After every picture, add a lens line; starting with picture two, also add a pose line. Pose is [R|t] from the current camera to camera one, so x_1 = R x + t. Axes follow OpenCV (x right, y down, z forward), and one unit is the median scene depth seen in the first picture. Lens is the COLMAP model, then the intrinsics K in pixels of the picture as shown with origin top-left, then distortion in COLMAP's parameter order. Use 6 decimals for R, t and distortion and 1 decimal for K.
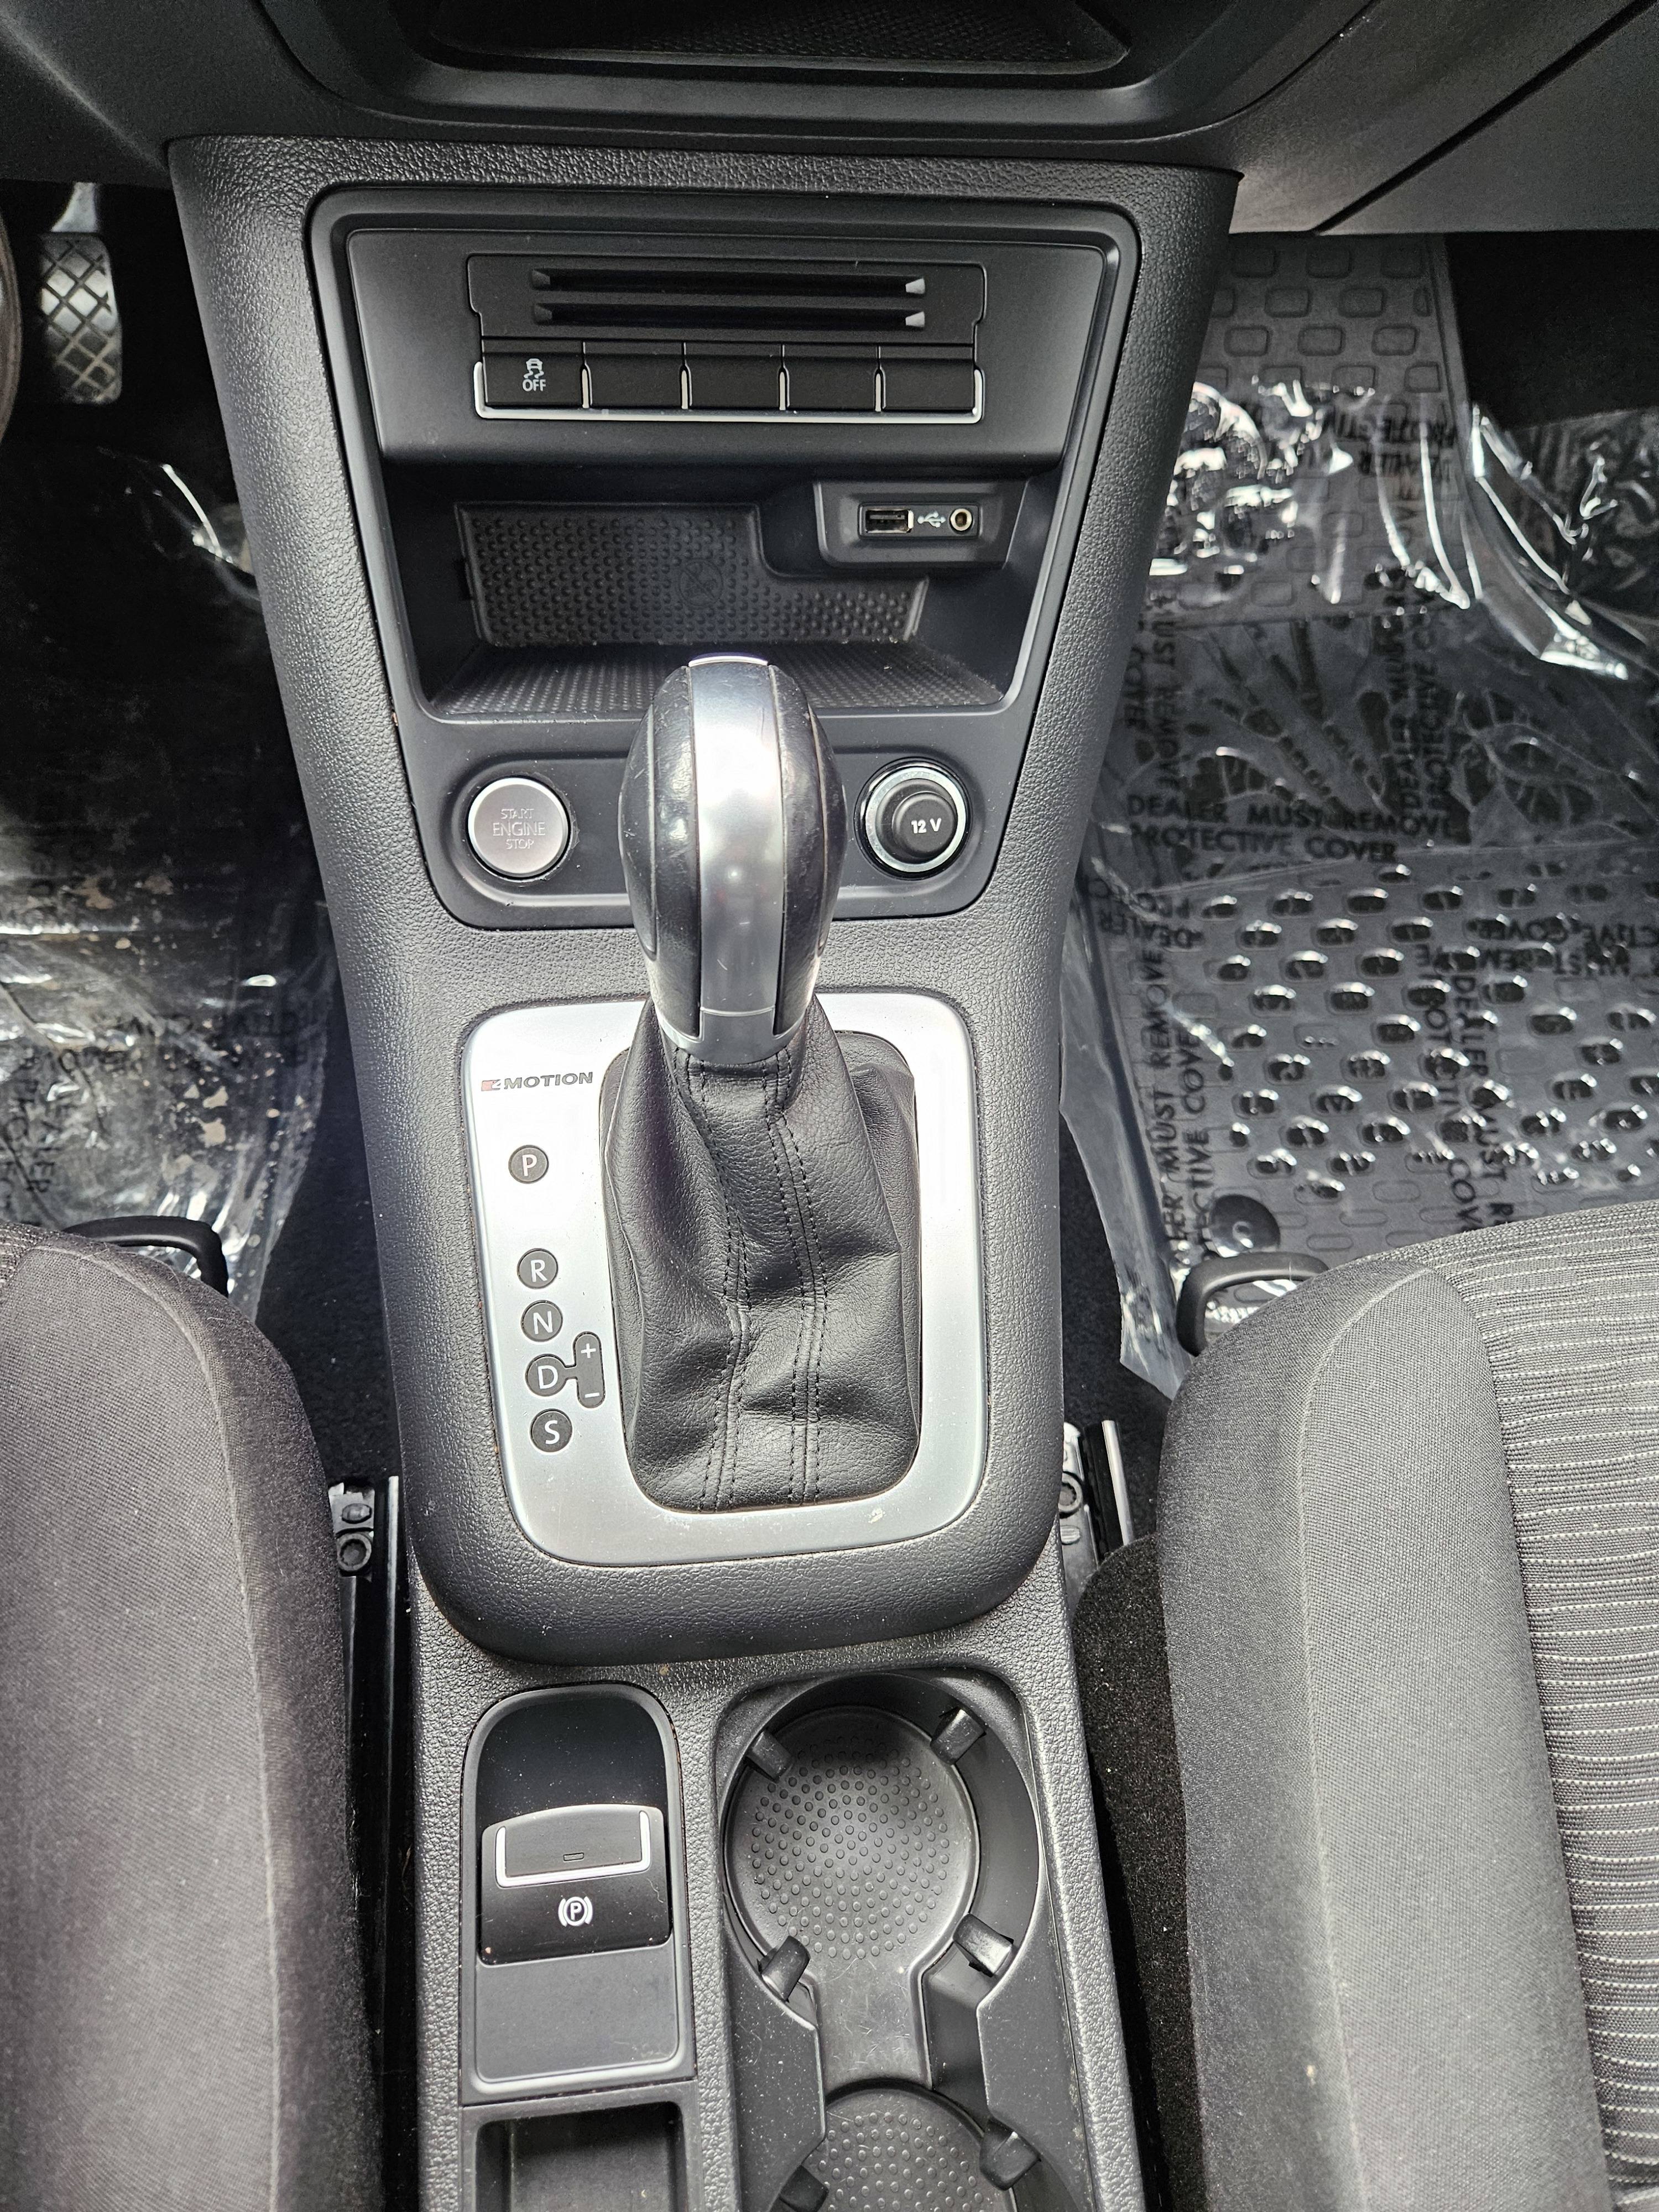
lens RADIAL K [[1443.9, 0, 828.2], [0, 1443.9, 1066.9], [0, 0, 1]] dist [0.041871, -0.045625]
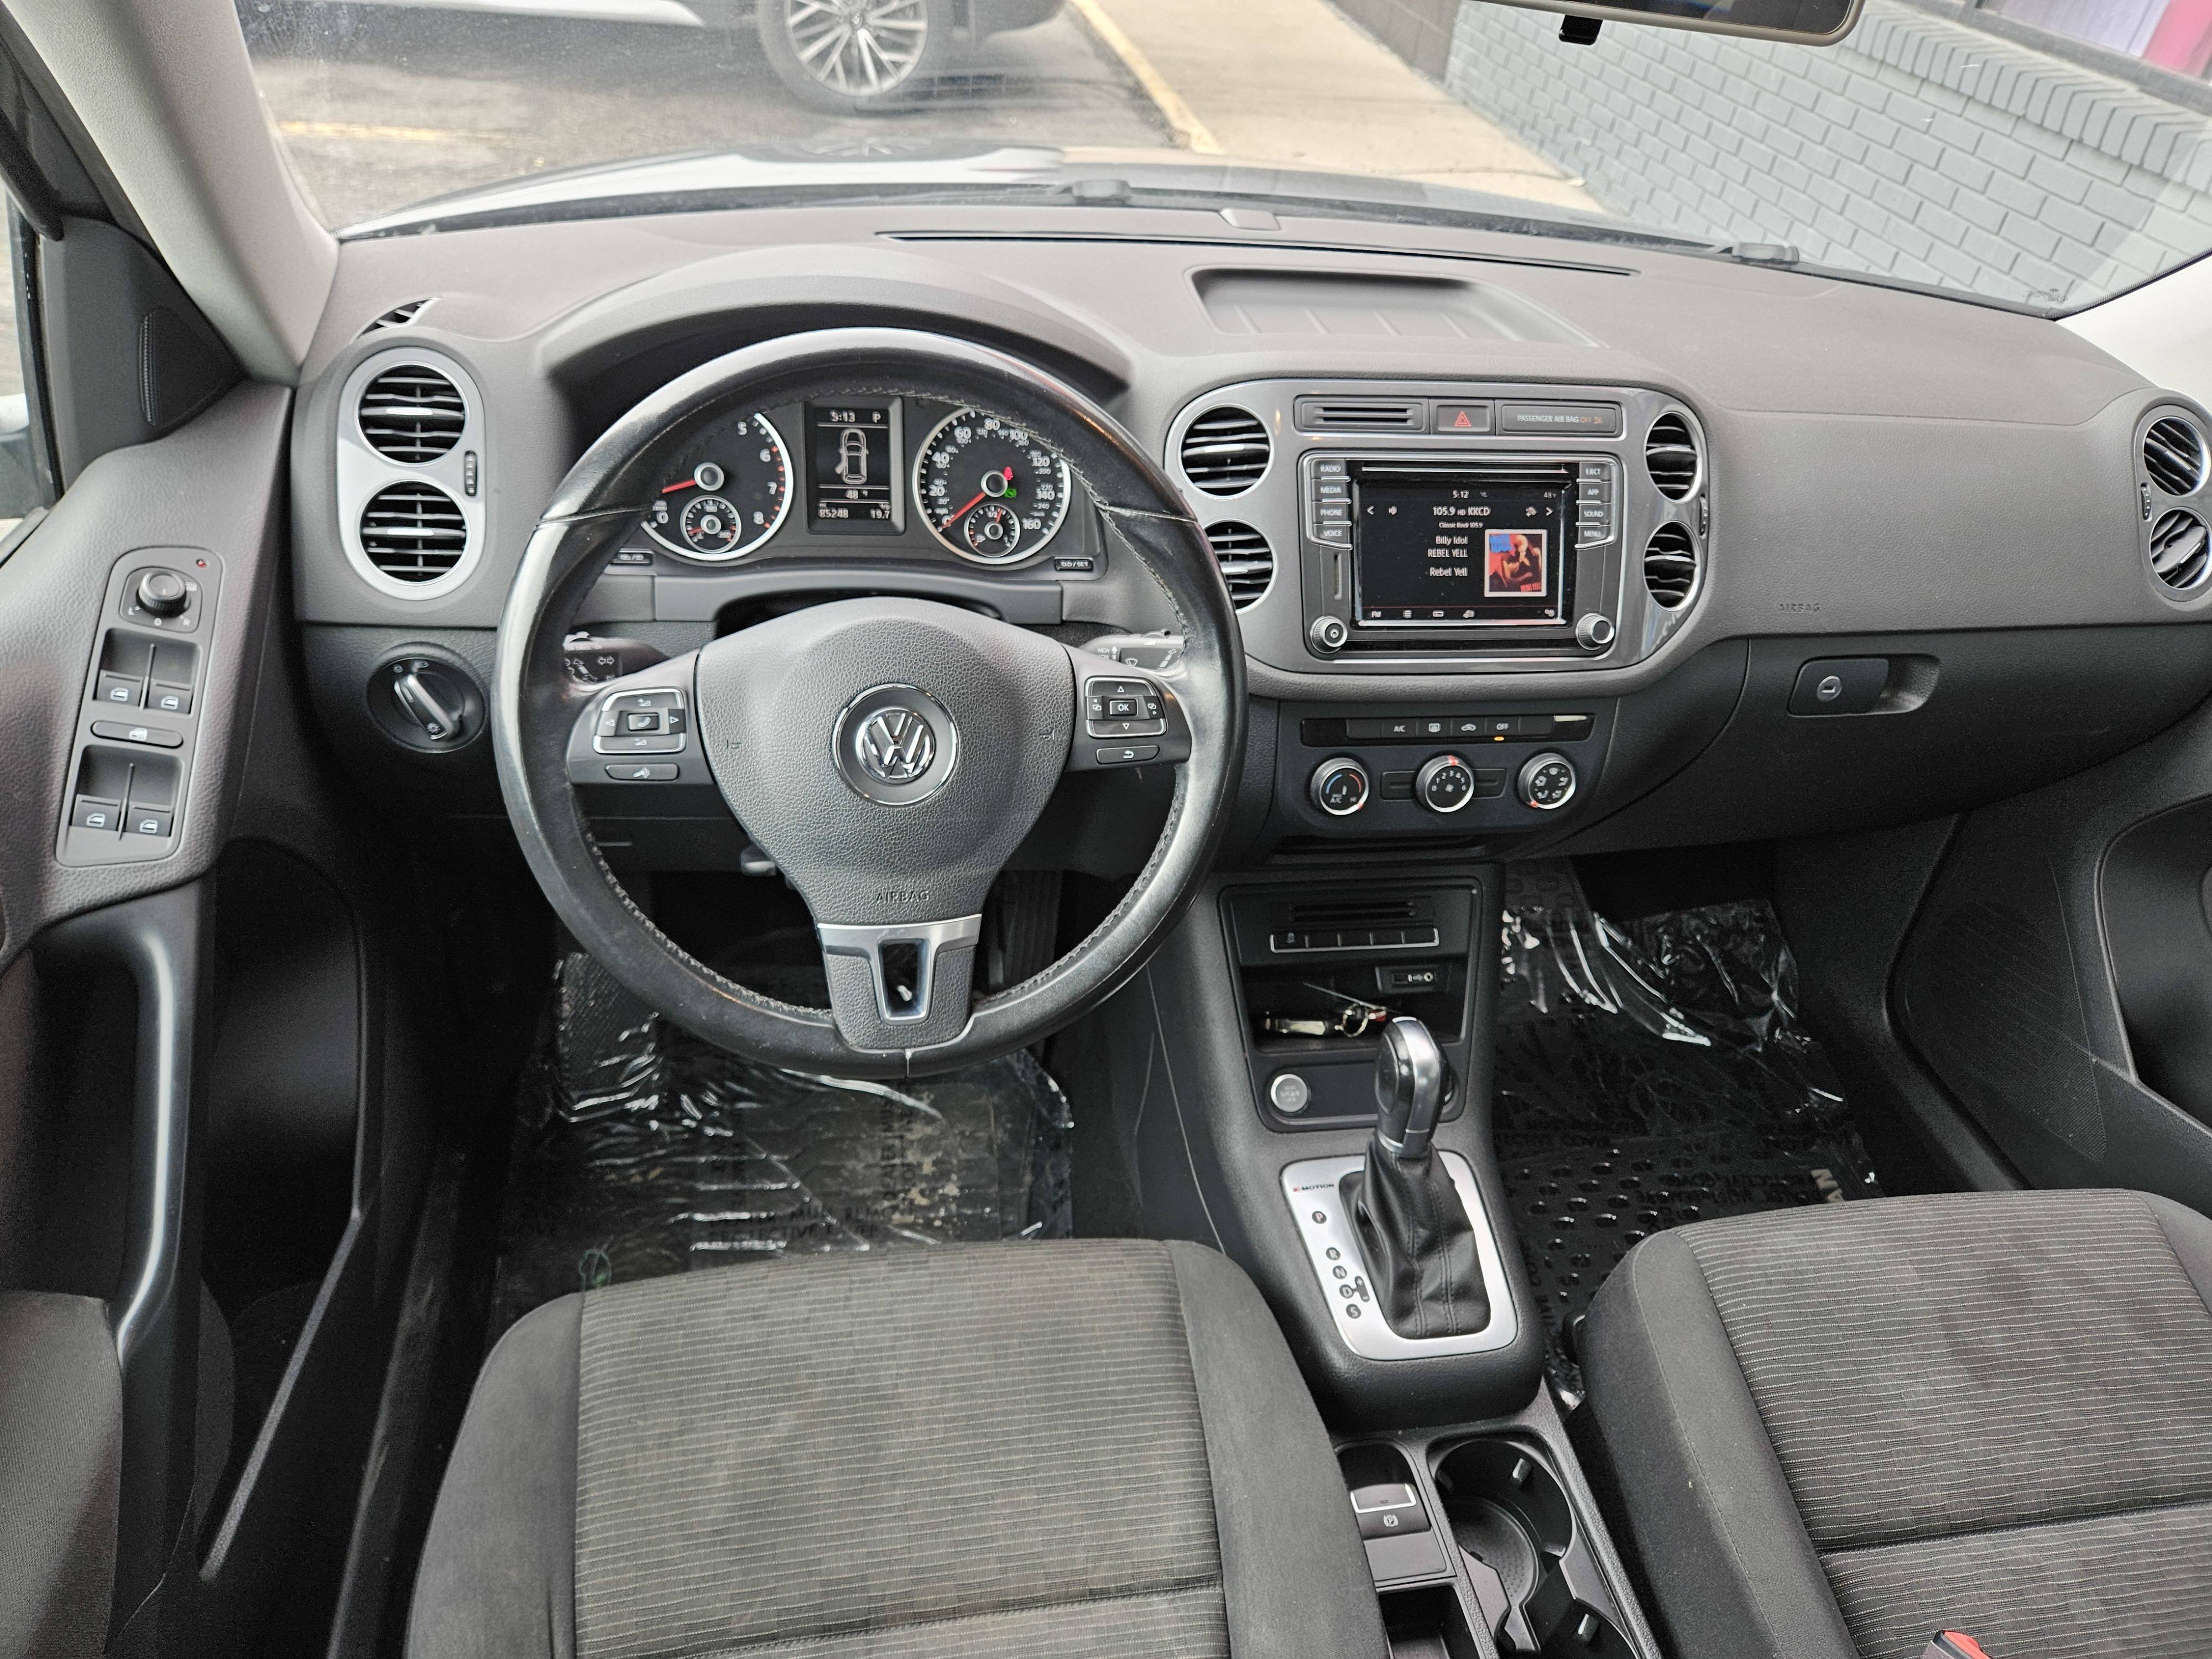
lens RADIAL K [[1491.5, 0, 1095.2], [0, 1491.5, 827.5], [0, 0, 1]] dist [0.067538, -0.057561]
pose [[0.996013, -0.041633, 0.078897, -0.378141], [0.072781, 0.890660, -0.448808, 0.297865], [-0.051585, 0.452761, 0.890139, -0.808305]]
